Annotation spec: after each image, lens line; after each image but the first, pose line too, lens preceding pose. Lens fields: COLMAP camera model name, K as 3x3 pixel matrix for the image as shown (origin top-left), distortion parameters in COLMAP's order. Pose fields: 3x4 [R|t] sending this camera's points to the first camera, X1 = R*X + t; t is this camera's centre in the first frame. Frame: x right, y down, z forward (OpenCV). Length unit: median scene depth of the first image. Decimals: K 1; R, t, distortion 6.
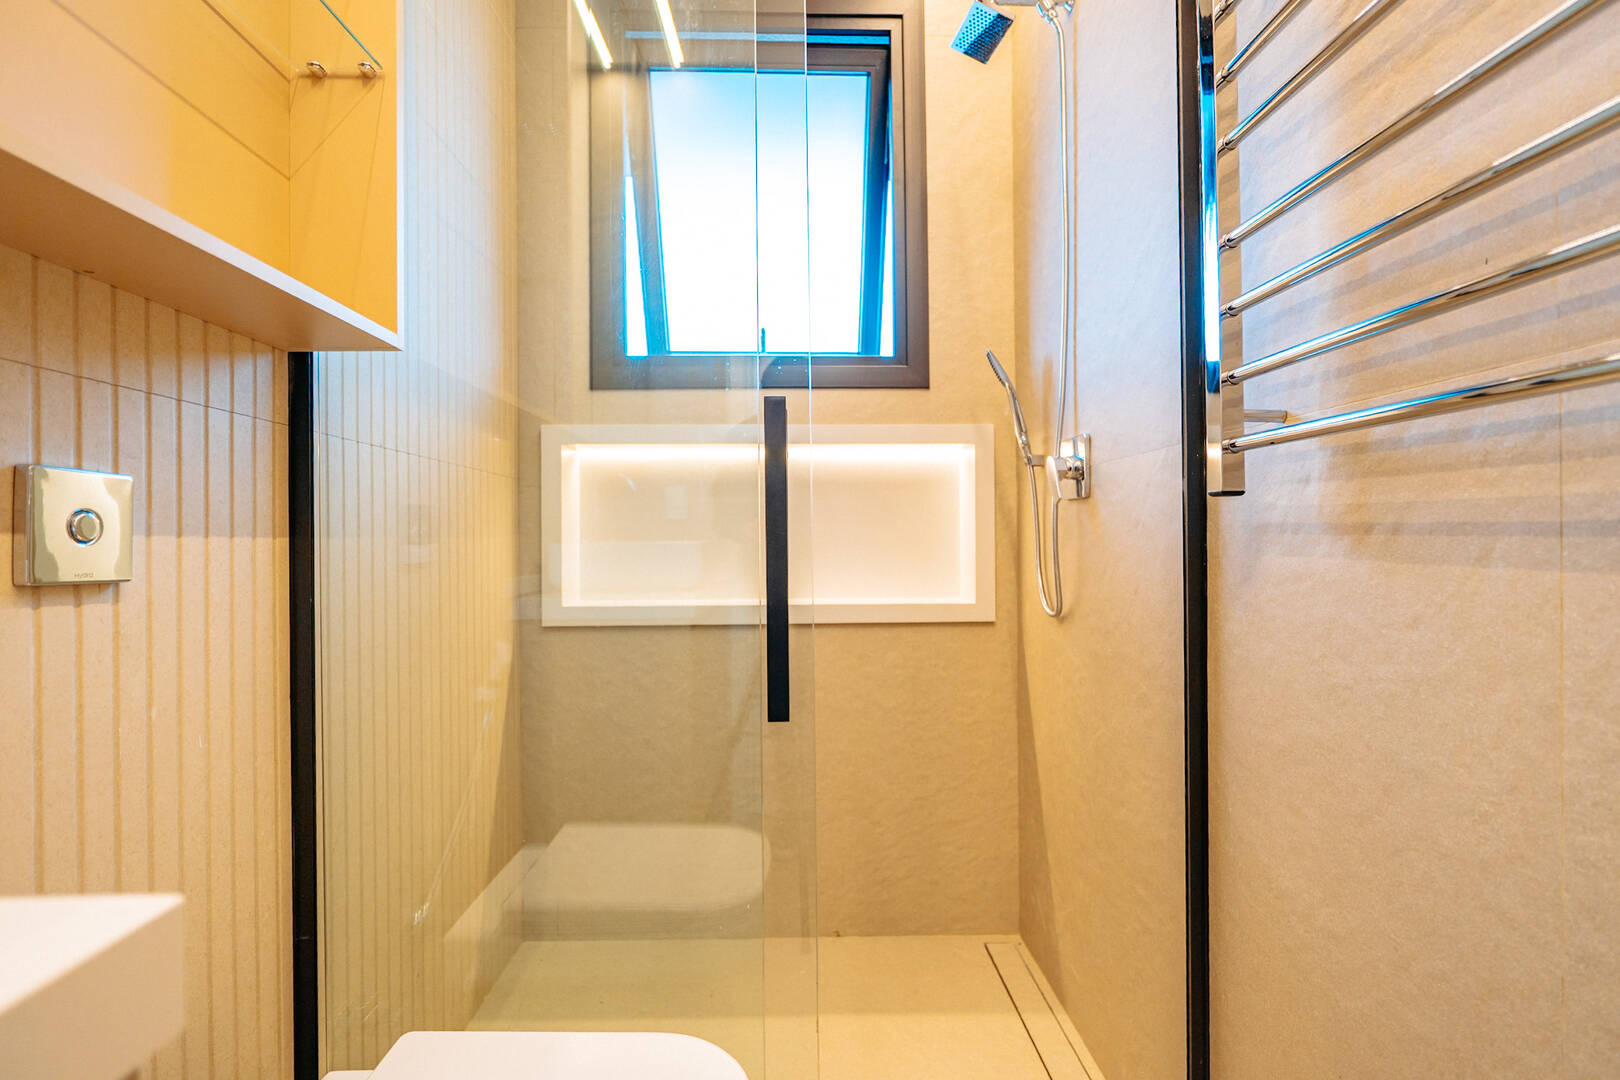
lens RADIAL K [[748.9, 0, 801.5], [0, 748.9, 531.2], [0, 0, 1]] dist [-0.003829, -0.000466]
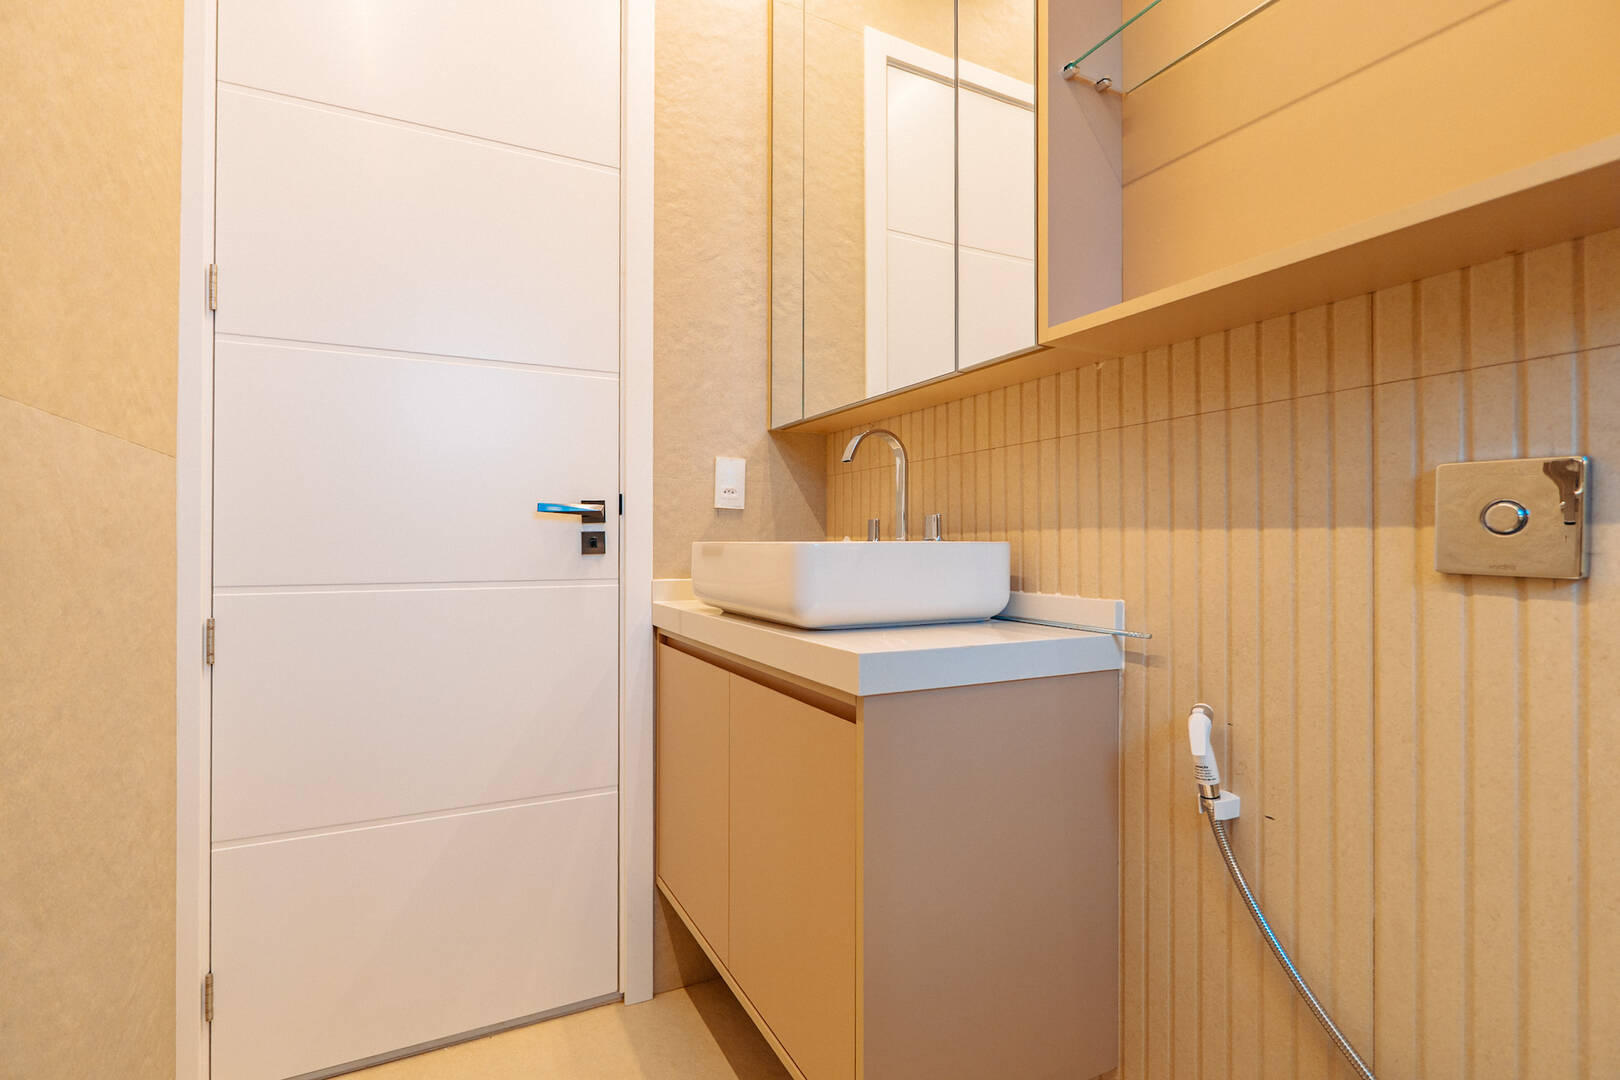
lens RADIAL K [[748.9, 0, 801.5], [0, 748.9, 531.2], [0, 0, 1]] dist [-0.003829, -0.000466]
pose [[-0.900770, -0.001122, -0.434294, 0.285630], [0.006022, 0.999868, -0.015072, 0.020927], [0.434254, -0.016192, -0.900645, 1.463938]]
